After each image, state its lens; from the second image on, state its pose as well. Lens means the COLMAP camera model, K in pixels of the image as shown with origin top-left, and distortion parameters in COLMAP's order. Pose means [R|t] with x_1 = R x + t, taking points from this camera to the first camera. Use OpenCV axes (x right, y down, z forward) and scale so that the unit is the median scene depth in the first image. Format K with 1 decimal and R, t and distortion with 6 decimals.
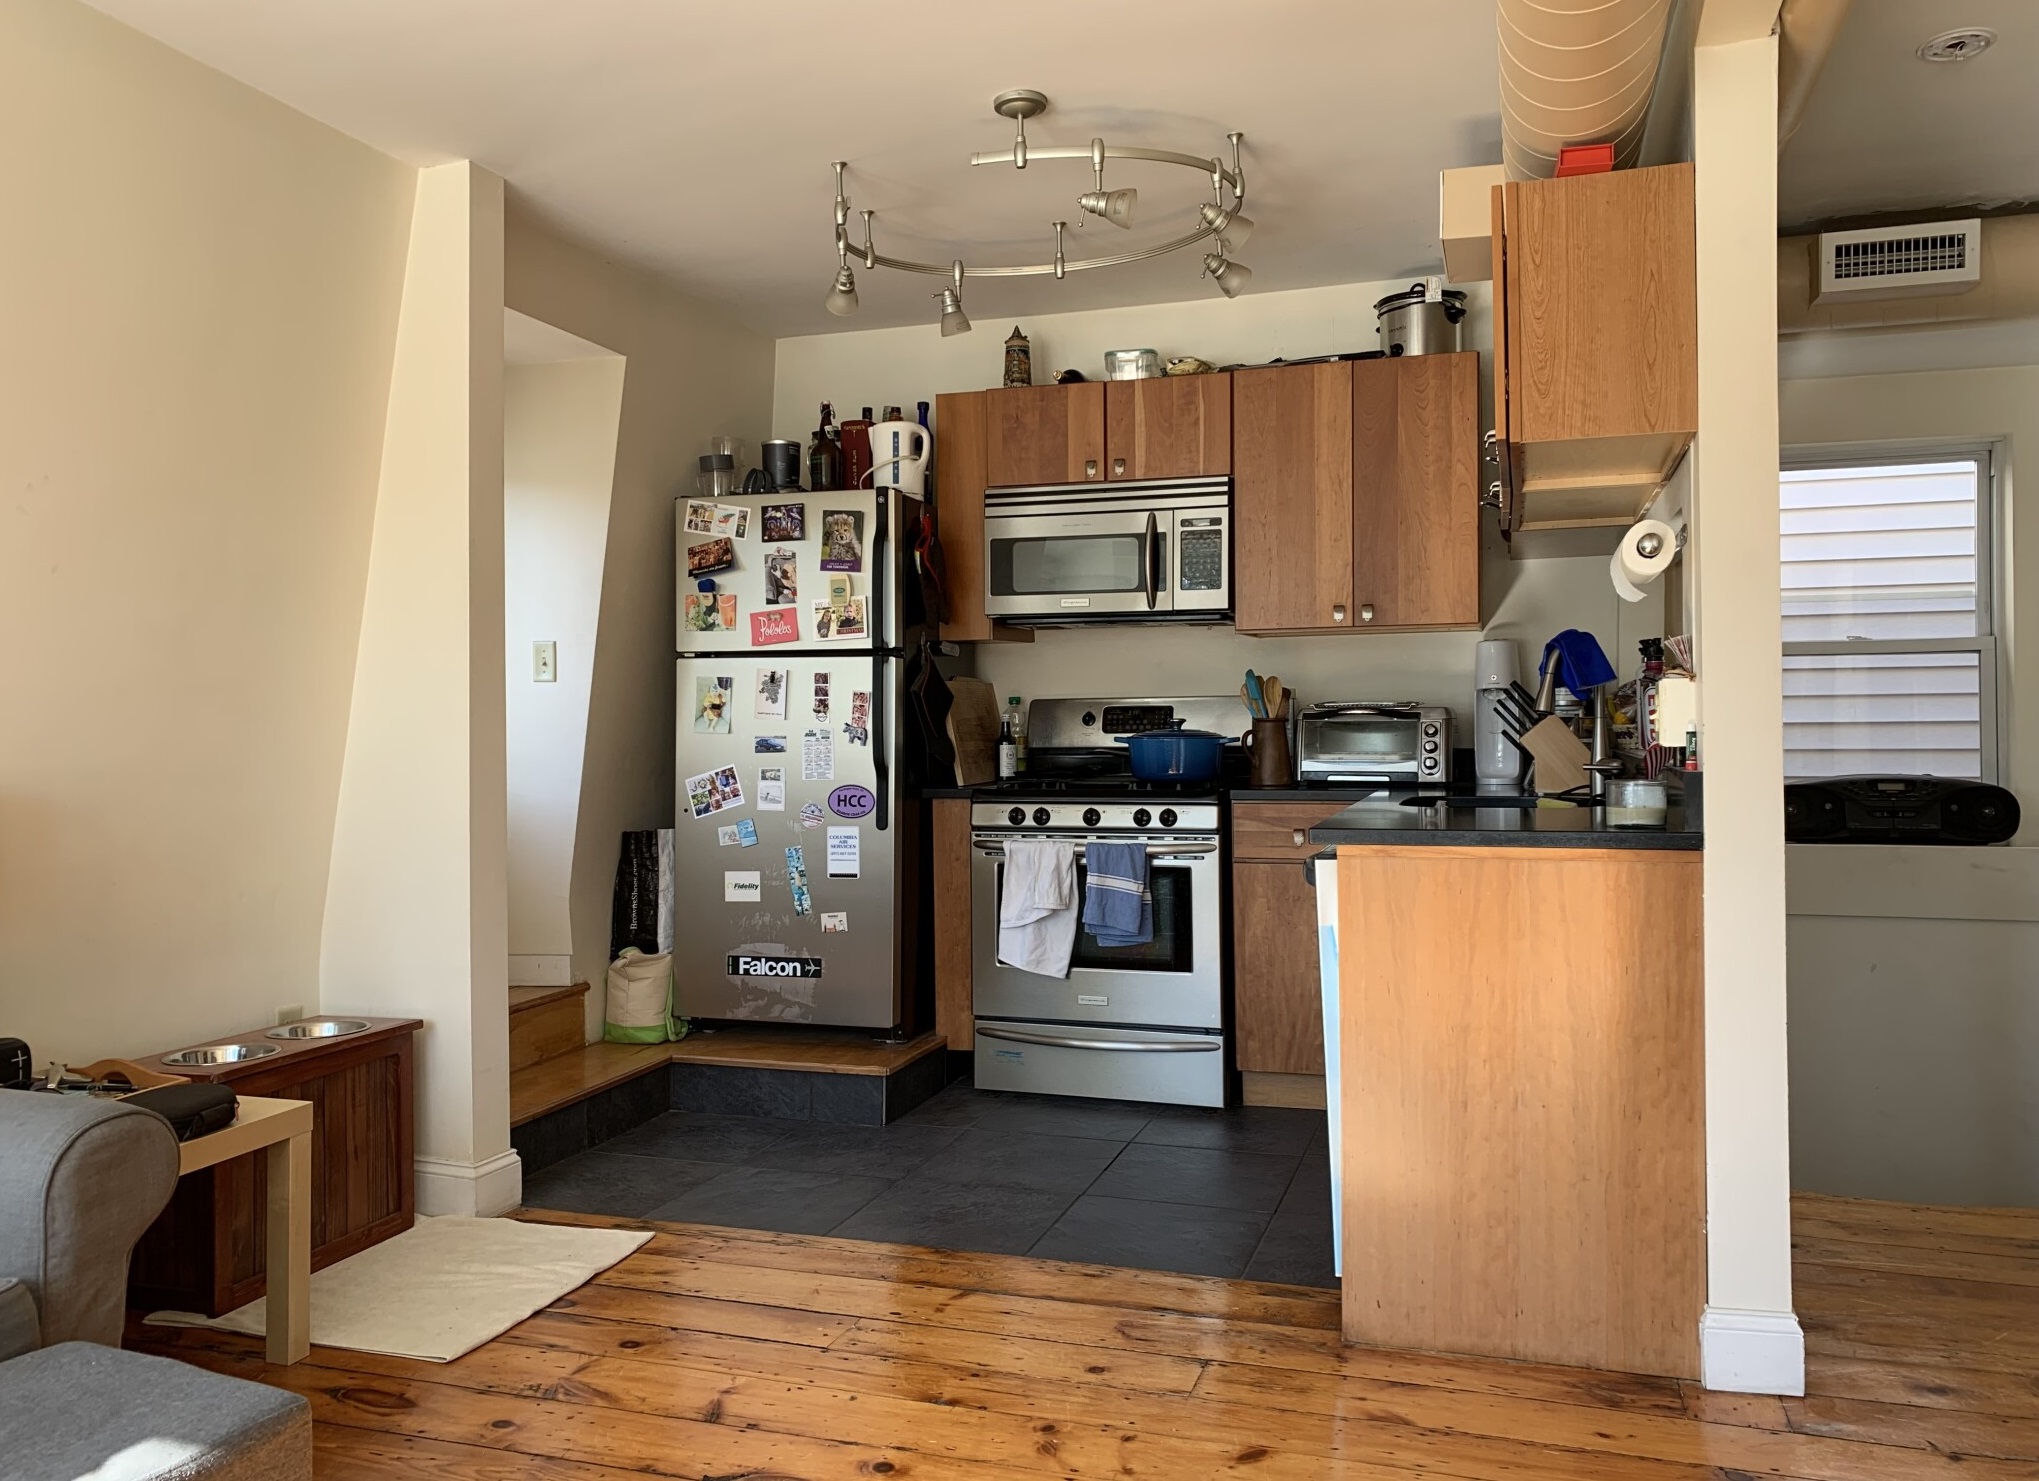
lens RADIAL K [[1567.9, 0, 1016.8], [0, 1567.9, 716.4], [0, 0, 1]] dist [0.130141, -0.295619]
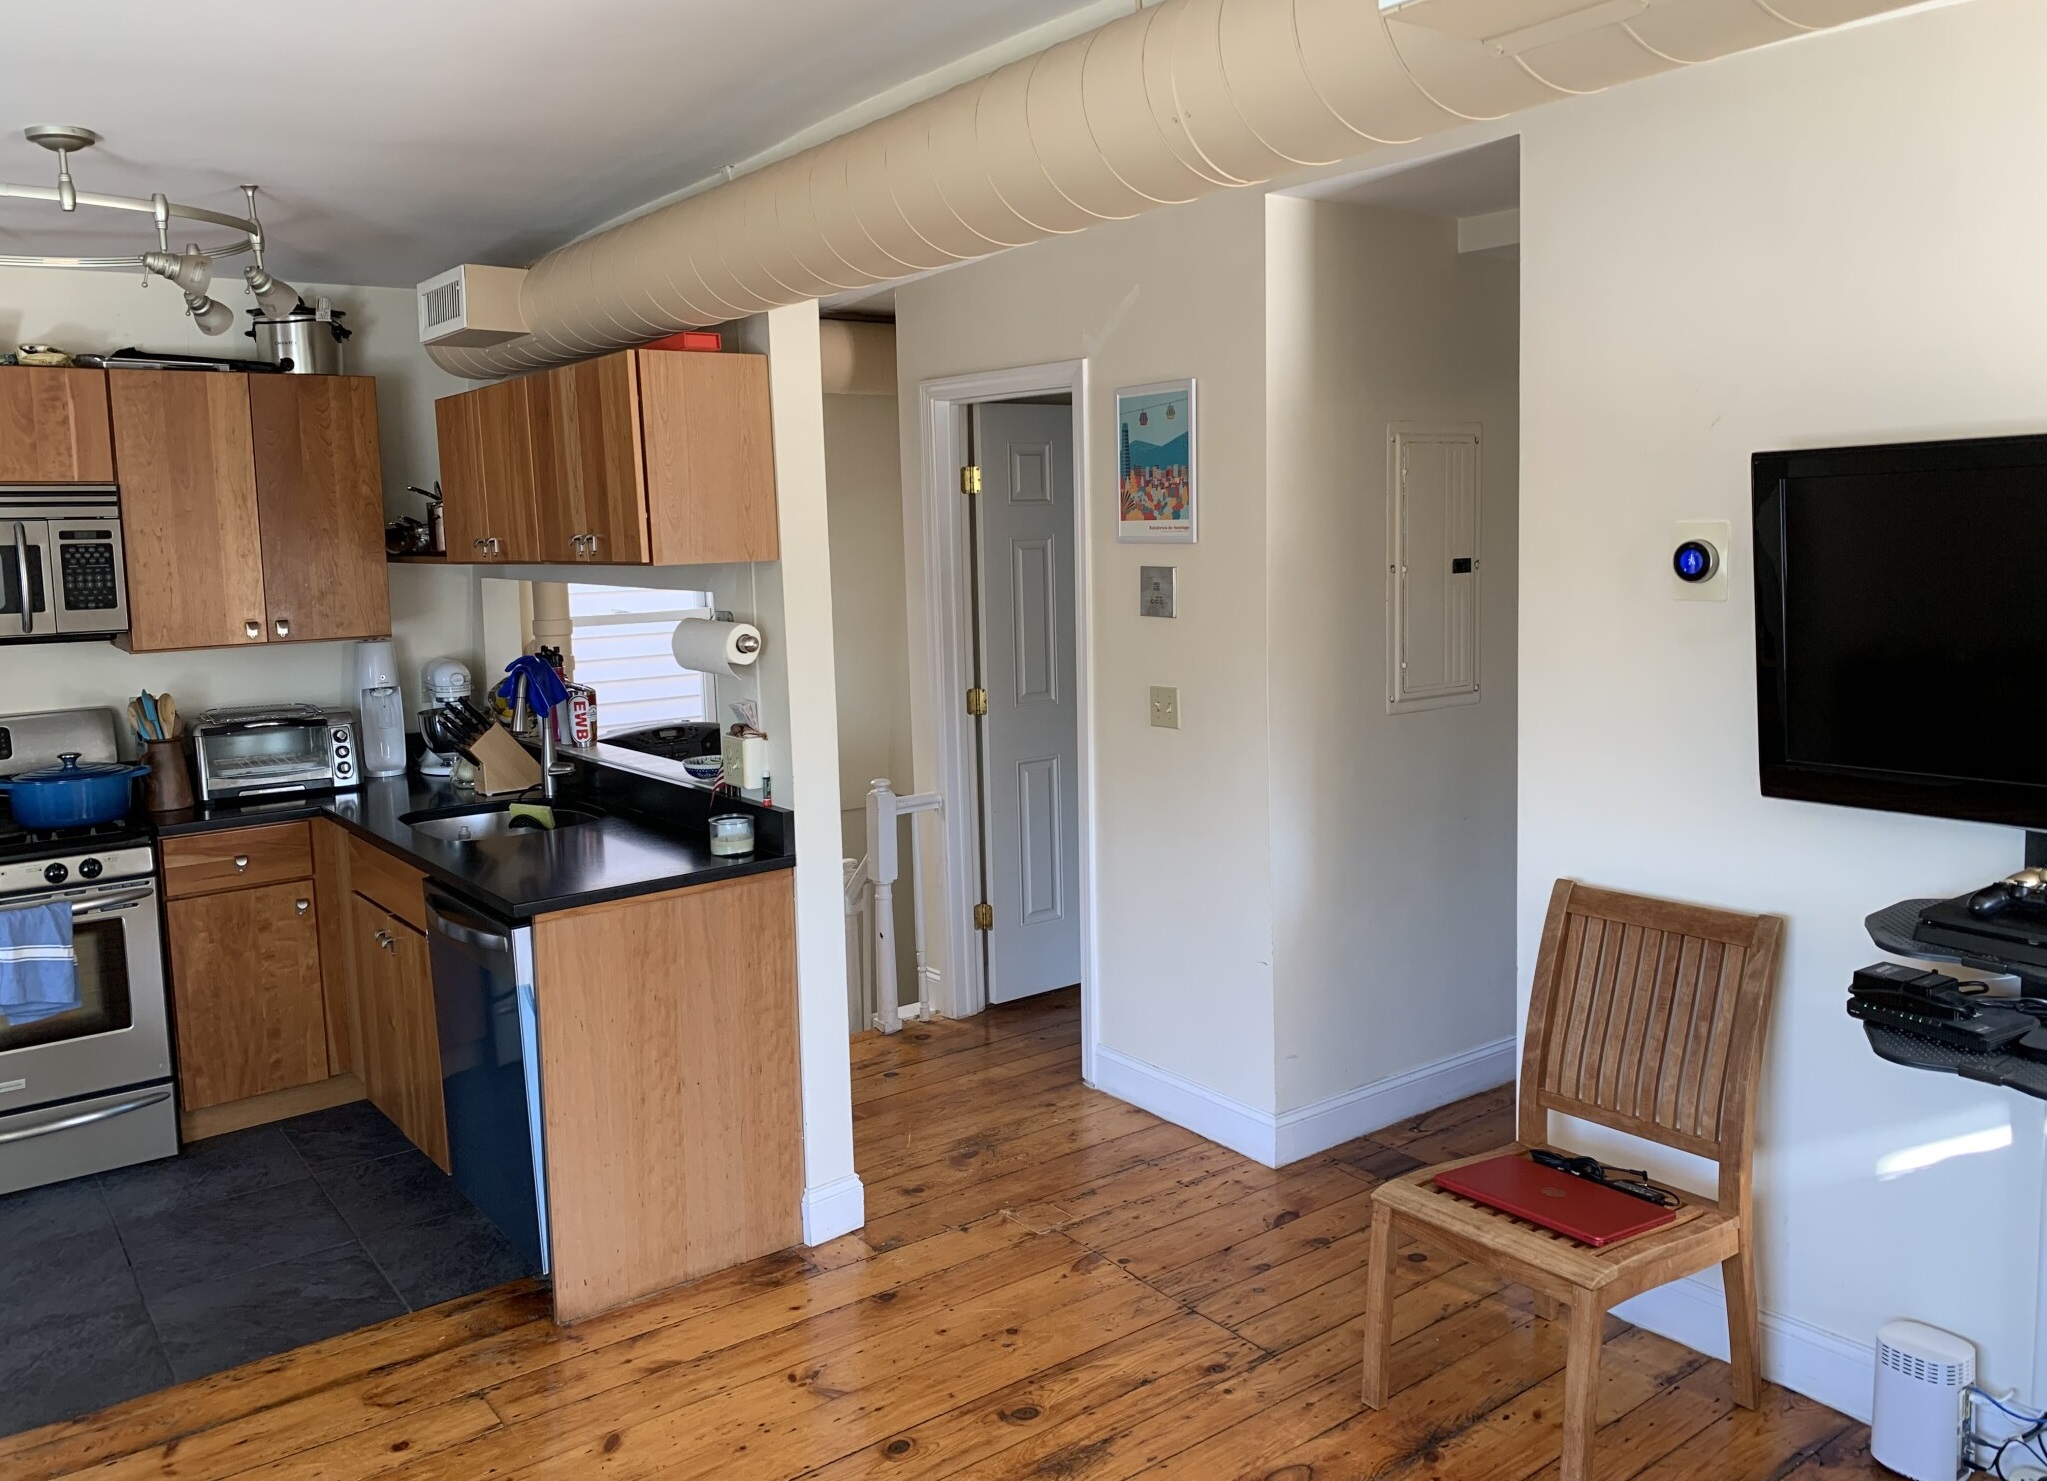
lens RADIAL K [[1578.5, 0, 1023.9], [0, 1578.5, 669.1], [0, 0, 1]] dist [0.000419, -0.011571]
pose [[0.576228, -0.086570, 0.812691, -0.325713], [0.019604, 0.995552, 0.092149, -0.124261], [-0.817054, -0.037167, 0.575362, 0.039248]]
